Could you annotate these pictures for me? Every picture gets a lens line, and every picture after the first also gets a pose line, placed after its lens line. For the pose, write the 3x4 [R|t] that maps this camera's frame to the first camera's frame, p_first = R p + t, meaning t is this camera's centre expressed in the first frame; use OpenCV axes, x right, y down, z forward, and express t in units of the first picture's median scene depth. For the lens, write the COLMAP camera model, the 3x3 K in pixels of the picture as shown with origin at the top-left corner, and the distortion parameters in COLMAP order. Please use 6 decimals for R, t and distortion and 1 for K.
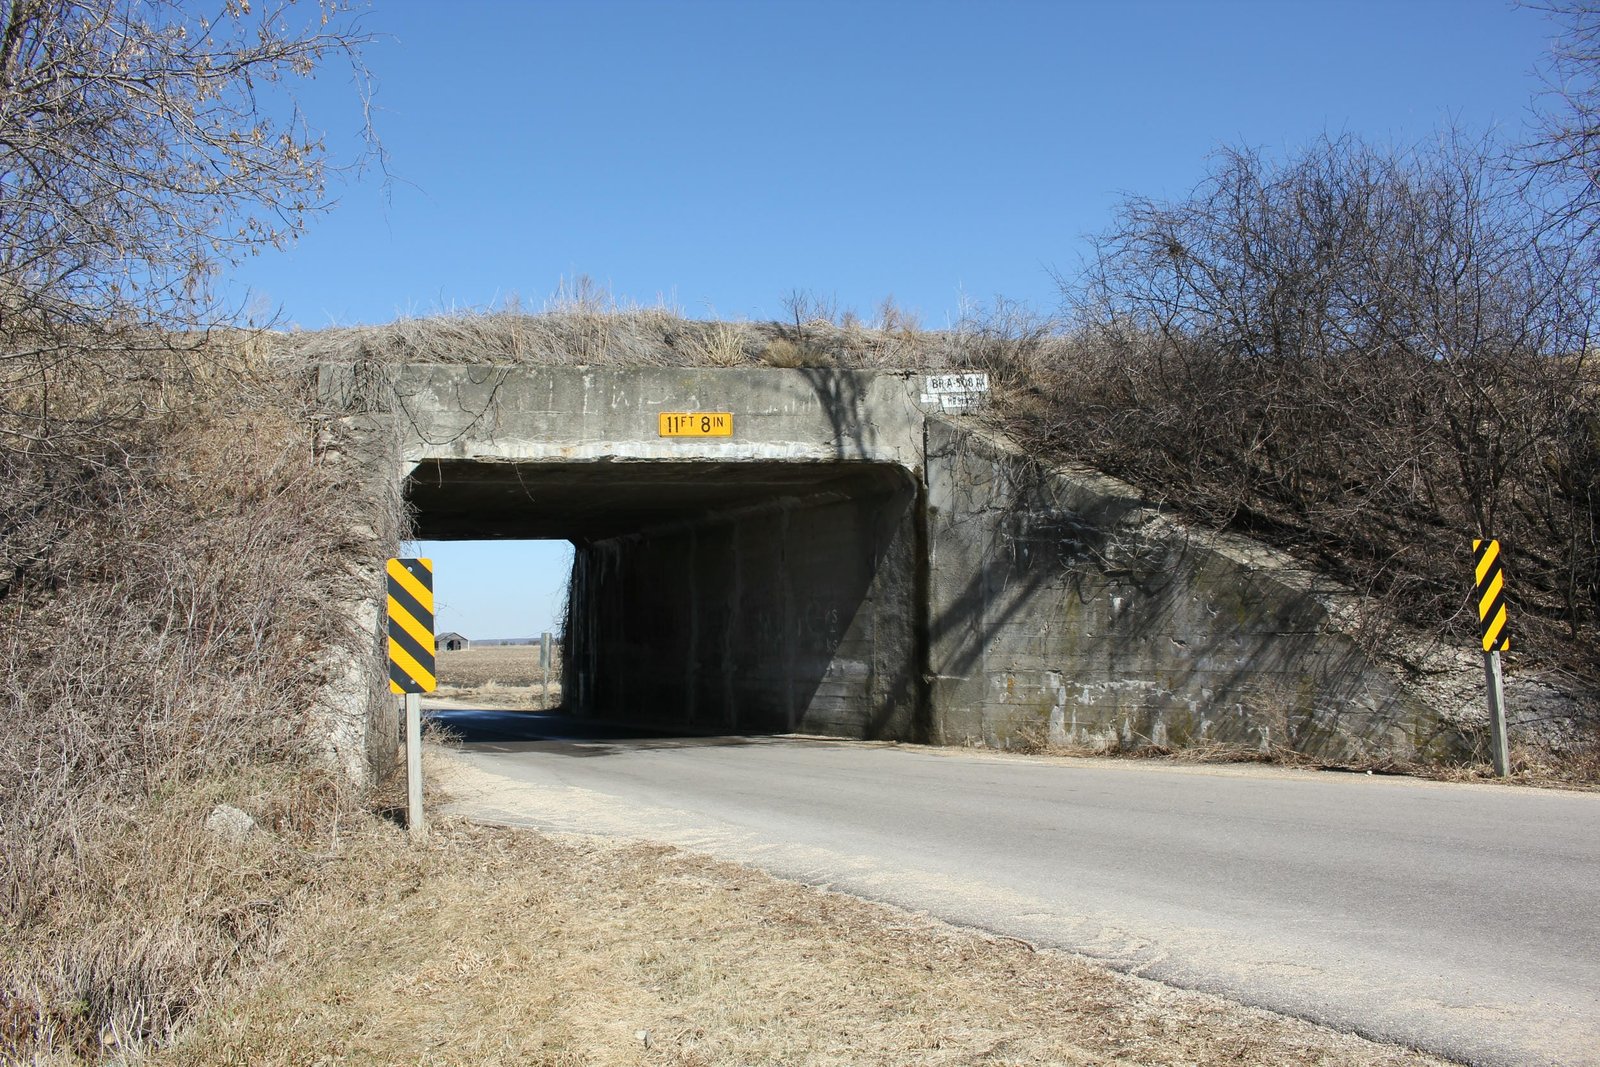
lens RADIAL K [[1321.7, 0, 783.2], [0, 1321.7, 537.8], [0, 0, 1]] dist [-0.159411, 0.133278]
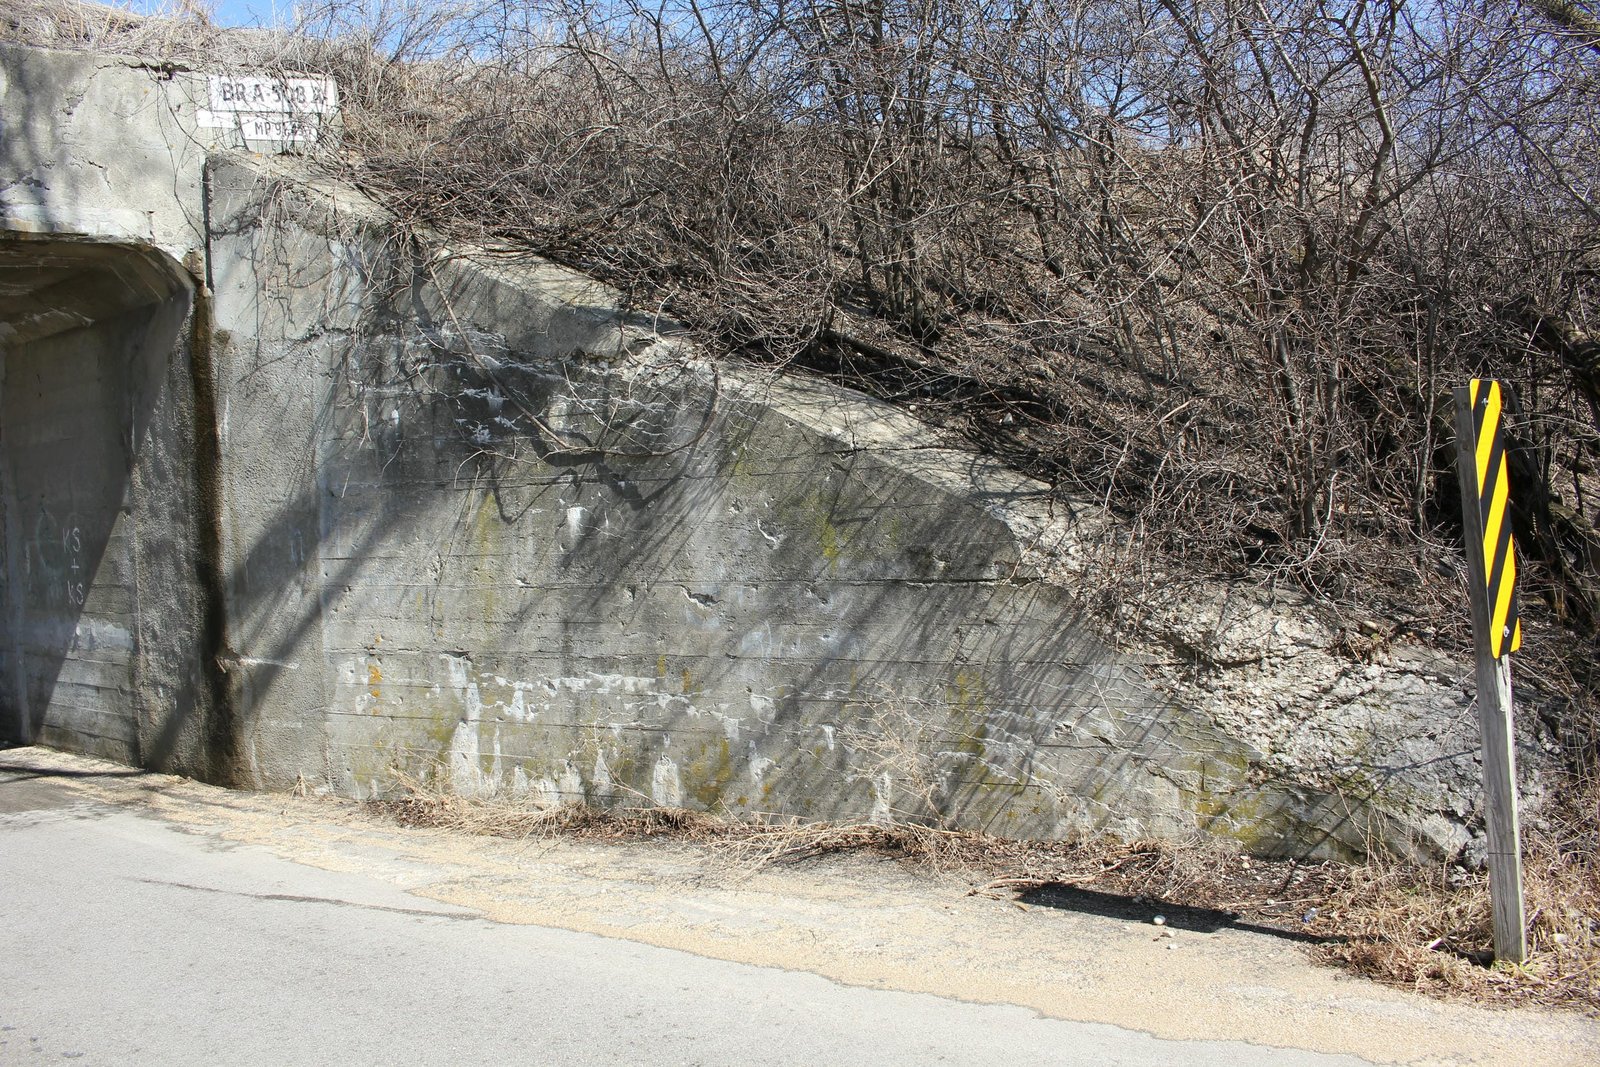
lens RADIAL K [[1321.7, 0, 783.2], [0, 1321.7, 537.8], [0, 0, 1]] dist [-0.159411, 0.133278]
pose [[0.924662, -0.039244, 0.378761, 0.125418], [0.001367, 0.995011, 0.099757, 0.007163], [-0.380786, -0.091724, 0.920102, 0.460372]]
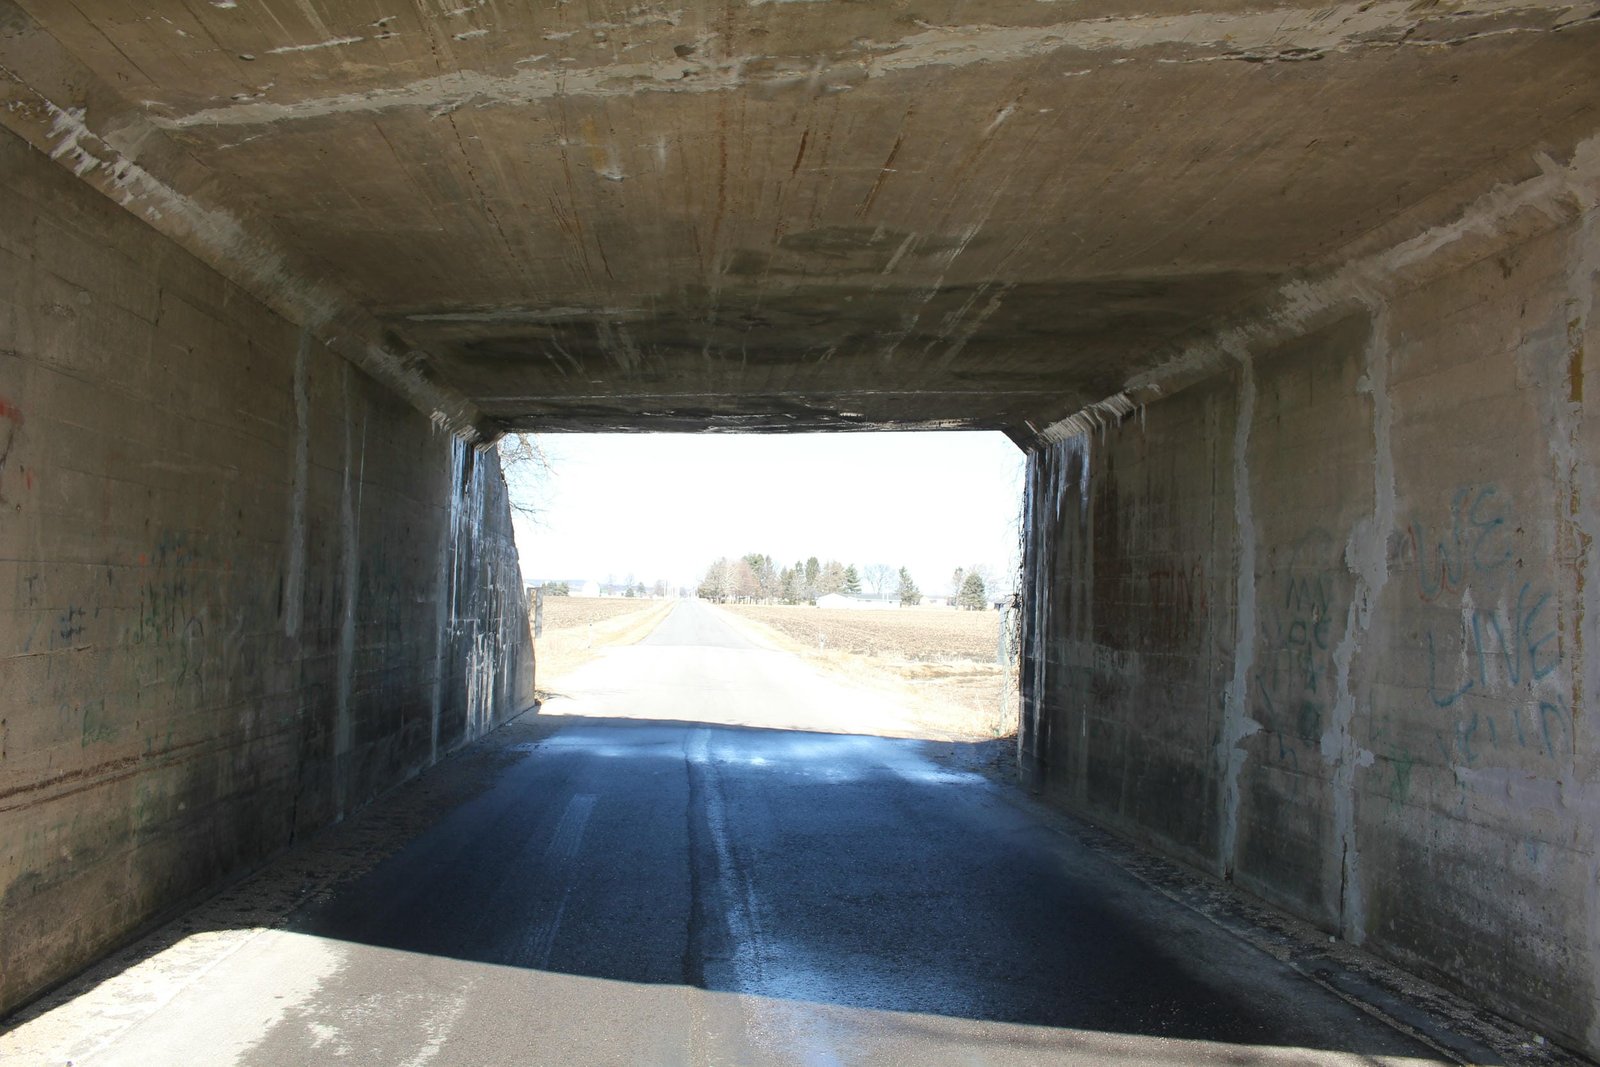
lens RADIAL K [[1321.7, 0, 783.2], [0, 1321.7, 537.8], [0, 0, 1]] dist [-0.159411, 0.133278]
pose [[0.907981, 0.020105, -0.418530, -0.046752], [-0.008413, 0.999522, 0.029763, 0.048171], [0.418928, -0.023503, 0.907715, 0.860587]]
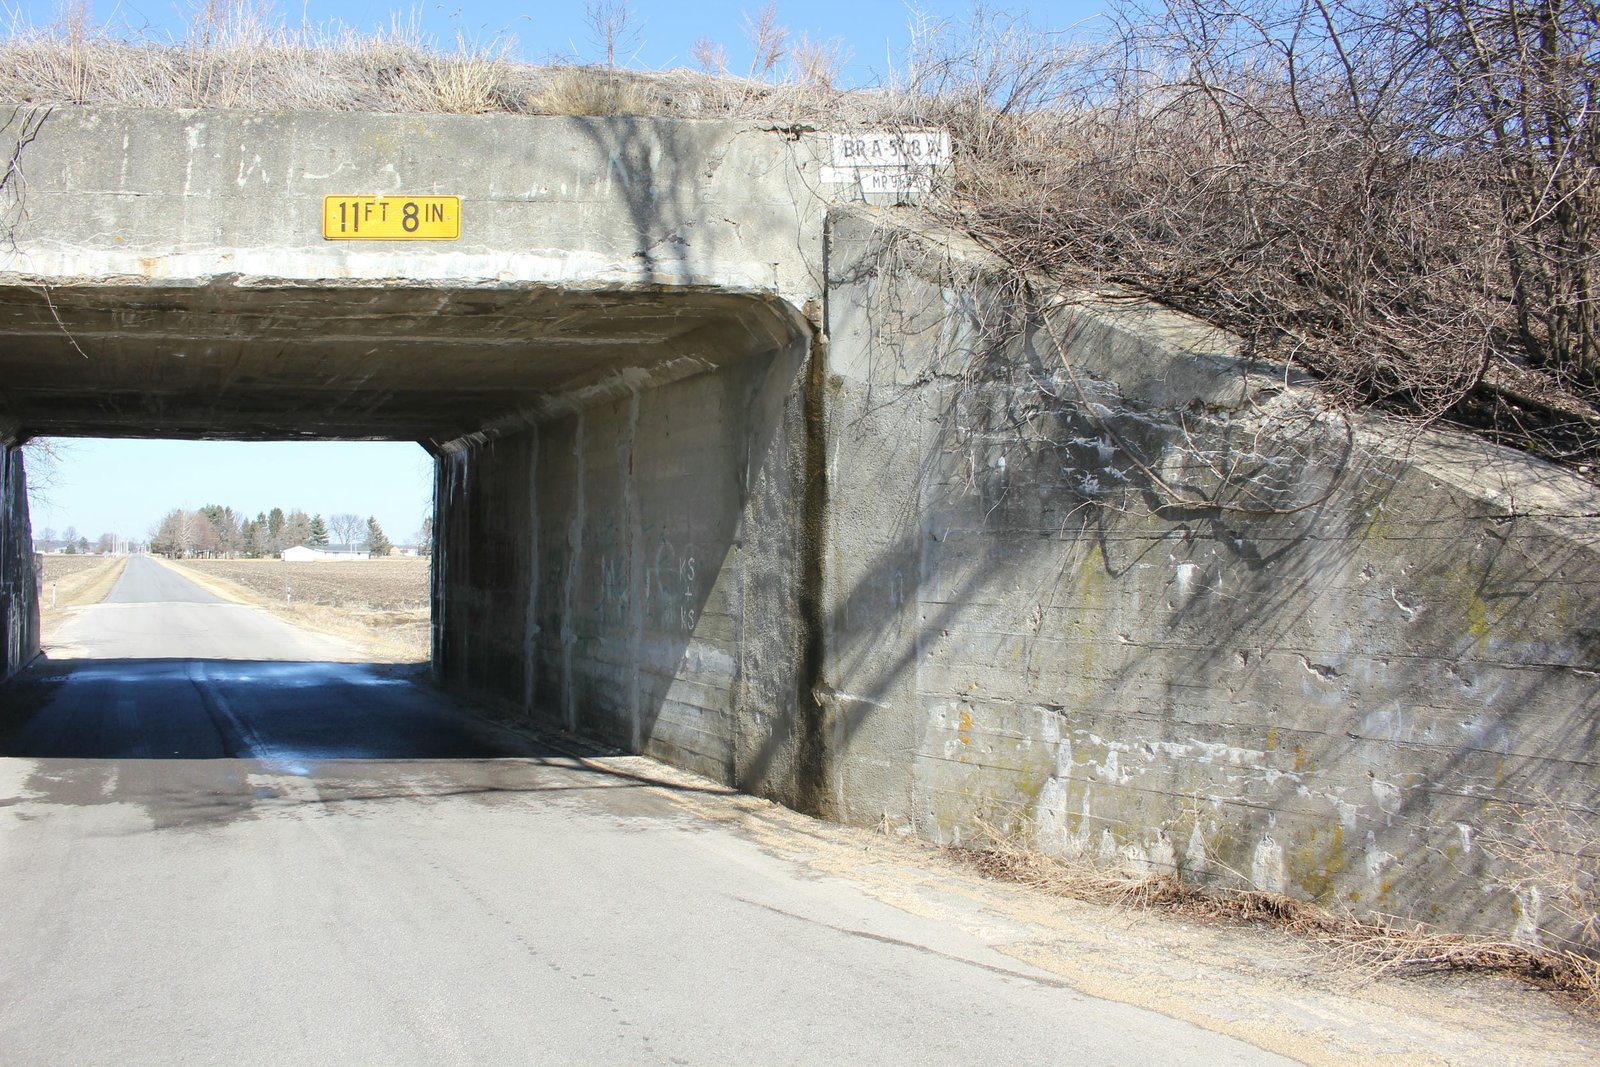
lens RADIAL K [[1321.7, 0, 783.2], [0, 1321.7, 537.8], [0, 0, 1]] dist [-0.159411, 0.133278]
pose [[0.999210, 0.018615, -0.035119, 0.114374], [-0.016322, 0.997784, 0.064500, 0.007801], [0.036242, -0.063876, 0.997300, 0.475253]]
